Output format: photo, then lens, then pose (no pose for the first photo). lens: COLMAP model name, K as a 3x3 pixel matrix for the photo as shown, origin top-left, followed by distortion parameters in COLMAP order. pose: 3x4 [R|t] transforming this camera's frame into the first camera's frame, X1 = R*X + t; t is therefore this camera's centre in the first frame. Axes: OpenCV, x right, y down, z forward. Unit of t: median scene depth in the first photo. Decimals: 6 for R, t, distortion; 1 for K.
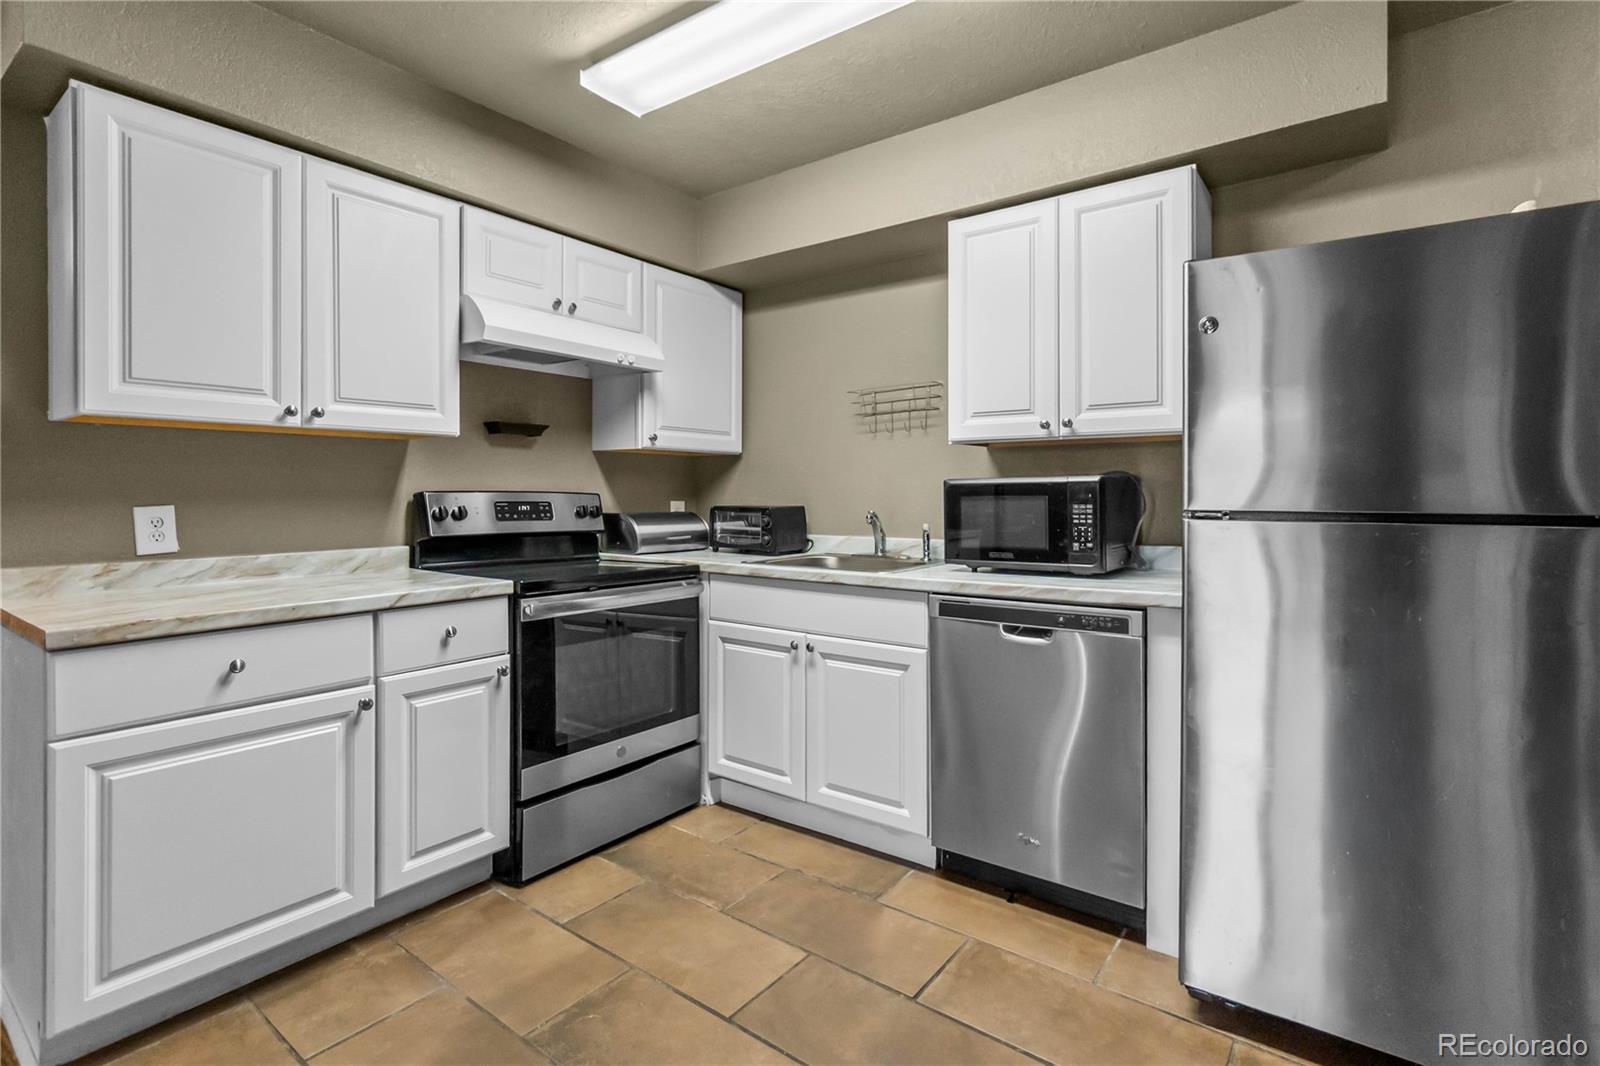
lens RADIAL K [[759.3, 0, 805.3], [0, 759.3, 490.3], [0, 0, 1]] dist [-0.003715, -0.000210]
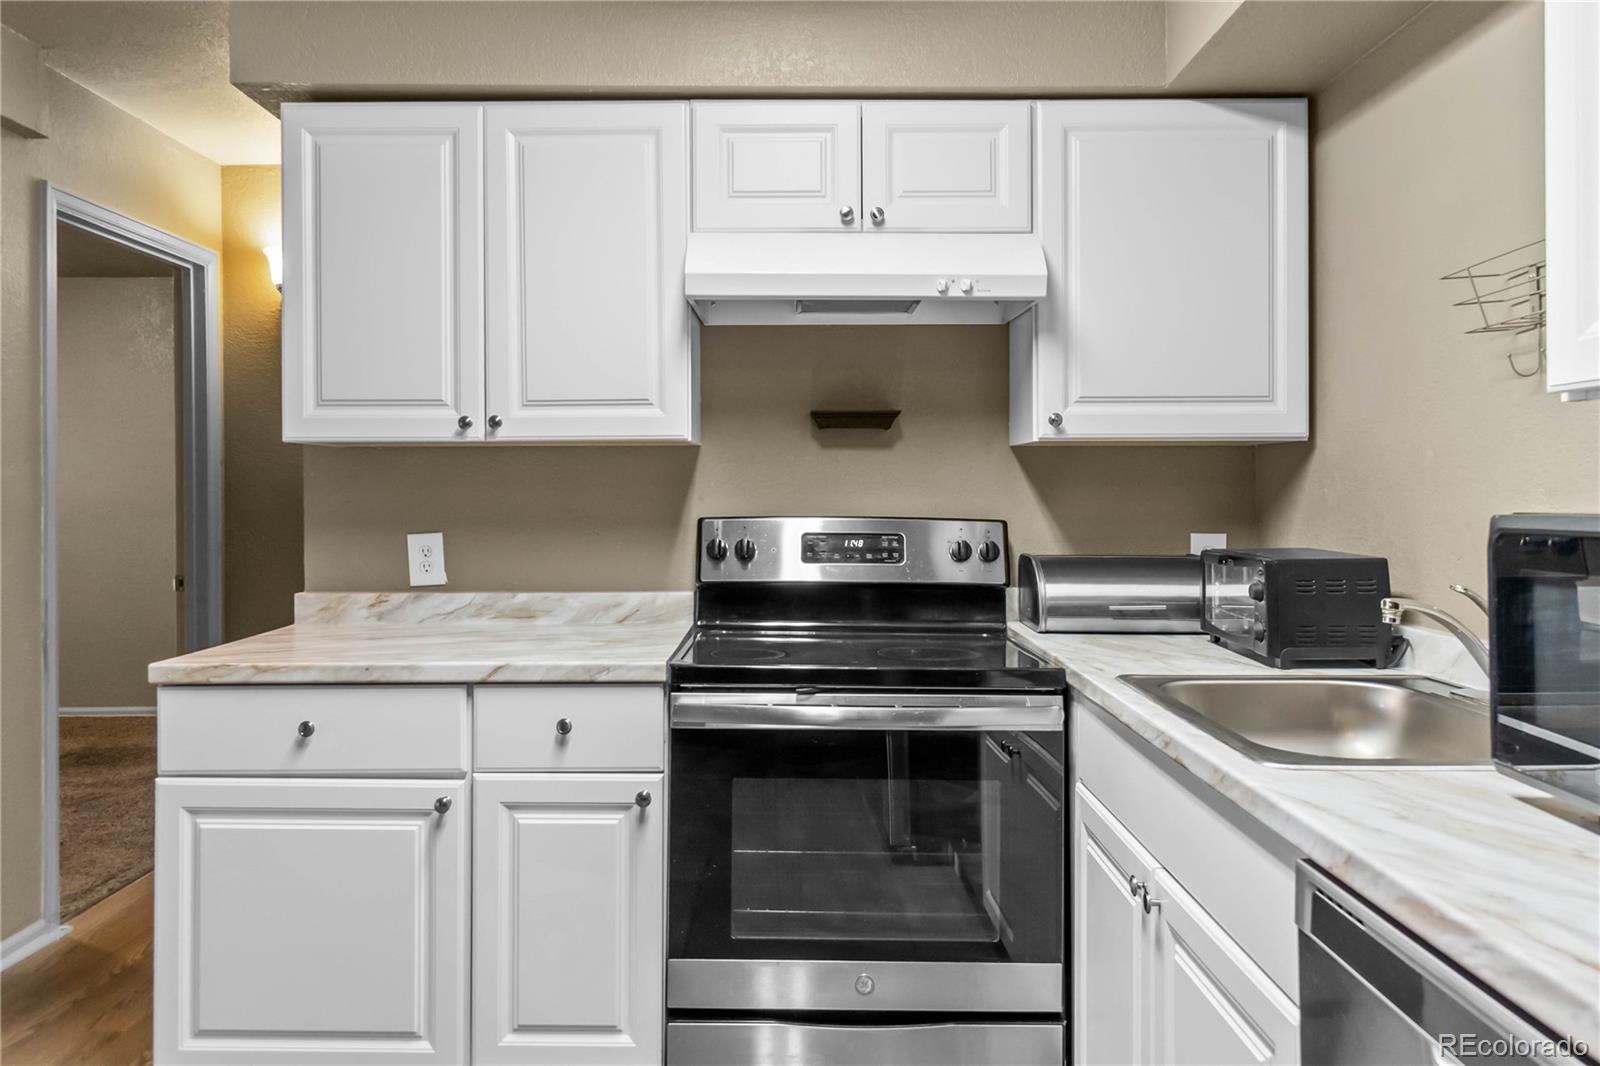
lens RADIAL K [[1083.0, 0, 788.9], [0, 1083.0, 483.7], [0, 0, 1]] dist [0.001475, 0.000126]
pose [[0.590159, -0.006923, -0.807257, 0.416839], [0.004047, 0.999976, -0.005617, -0.027325], [0.807277, 0.000048, 0.590173, 0.525726]]
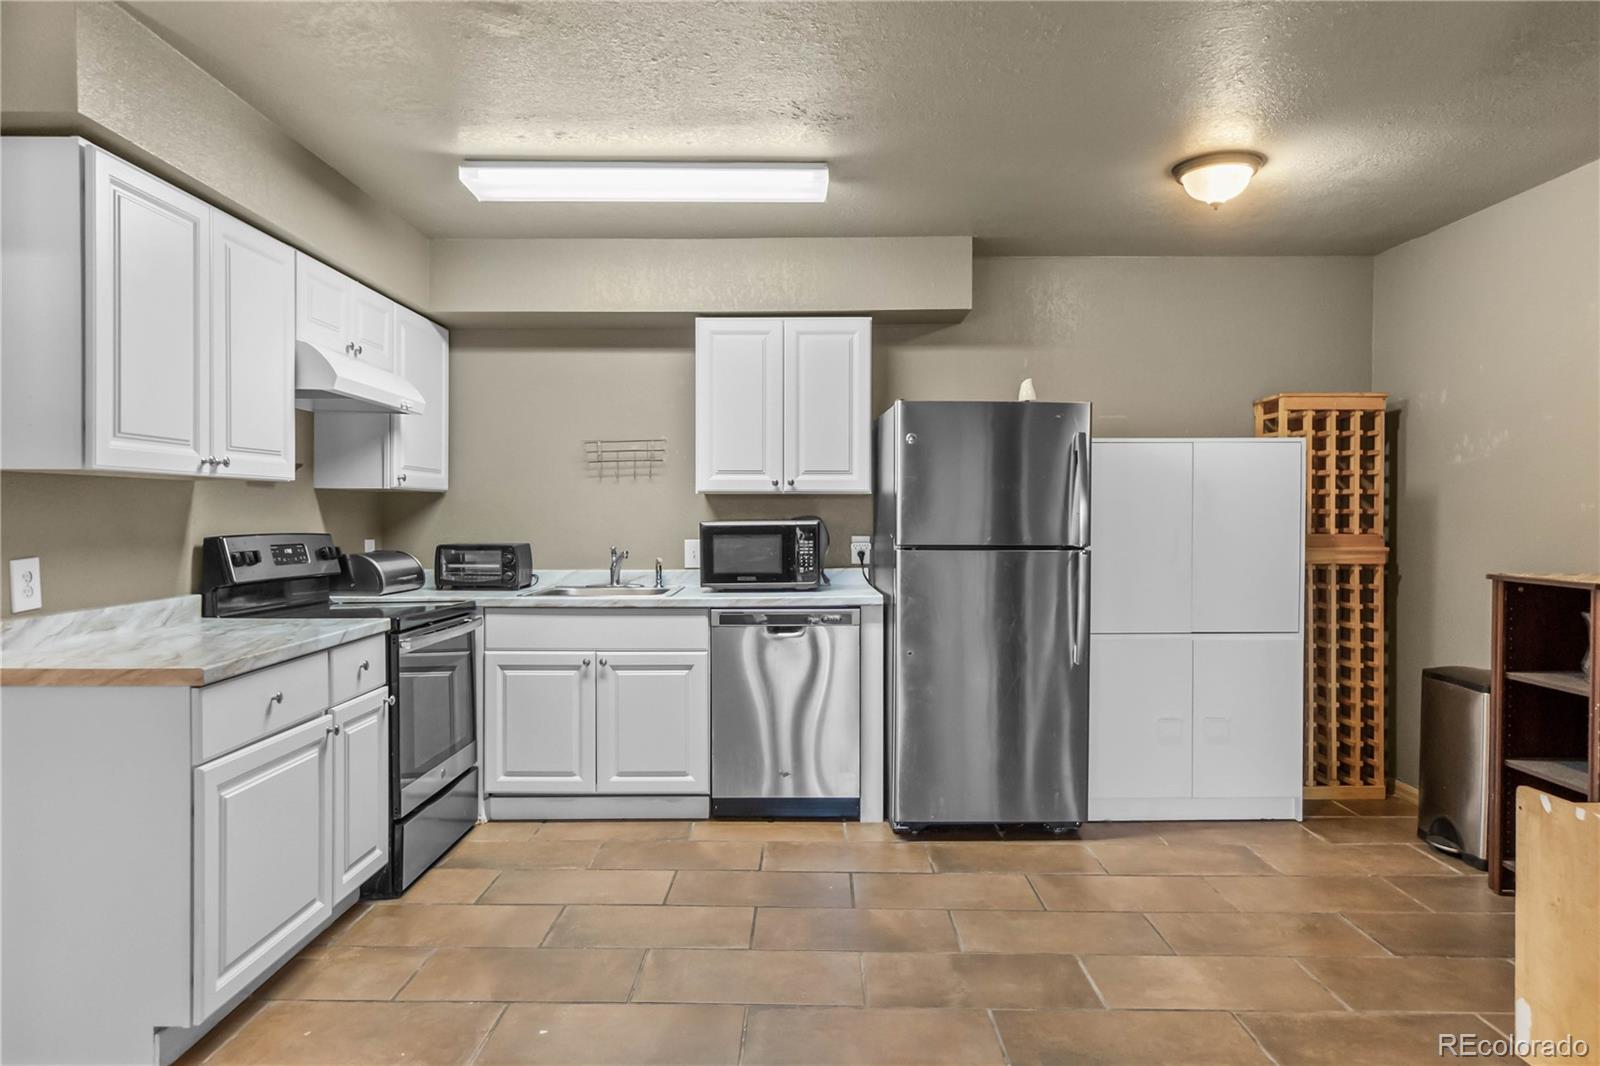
lens RADIAL K [[968.2, 0, 796.0], [0, 968.2, 513.6], [0, 0, 1]] dist [0.000272, 0.001679]
pose [[0.803222, 0.001219, 0.595679, -0.731426], [-0.002396, 0.999996, 0.001185, -0.033818], [-0.595676, -0.002379, 0.803222, -0.455611]]
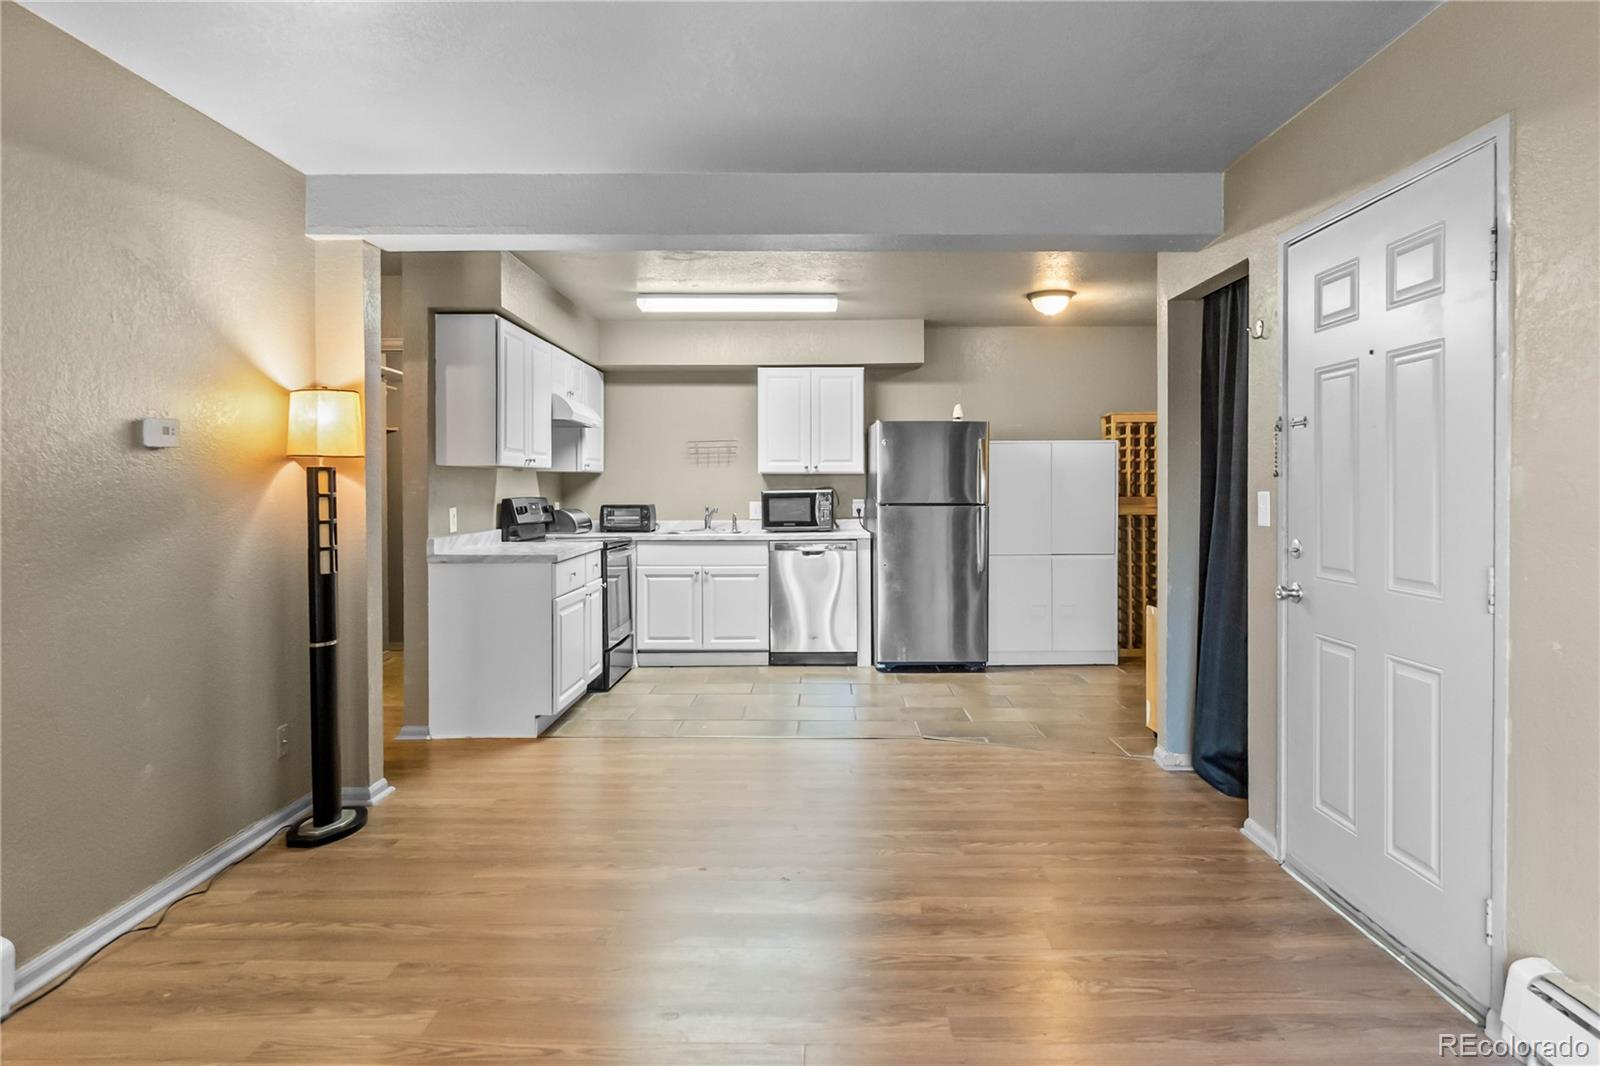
lens RADIAL K [[913.4, 0, 825.1], [0, 913.4, 496.1], [0, 0, 1]] dist [-0.000350, 0.000251]
pose [[0.793816, -0.006287, 0.608125, -1.372767], [-0.000070, 0.999946, 0.010428, -0.028513], [-0.608157, -0.008320, 0.793773, -1.277900]]
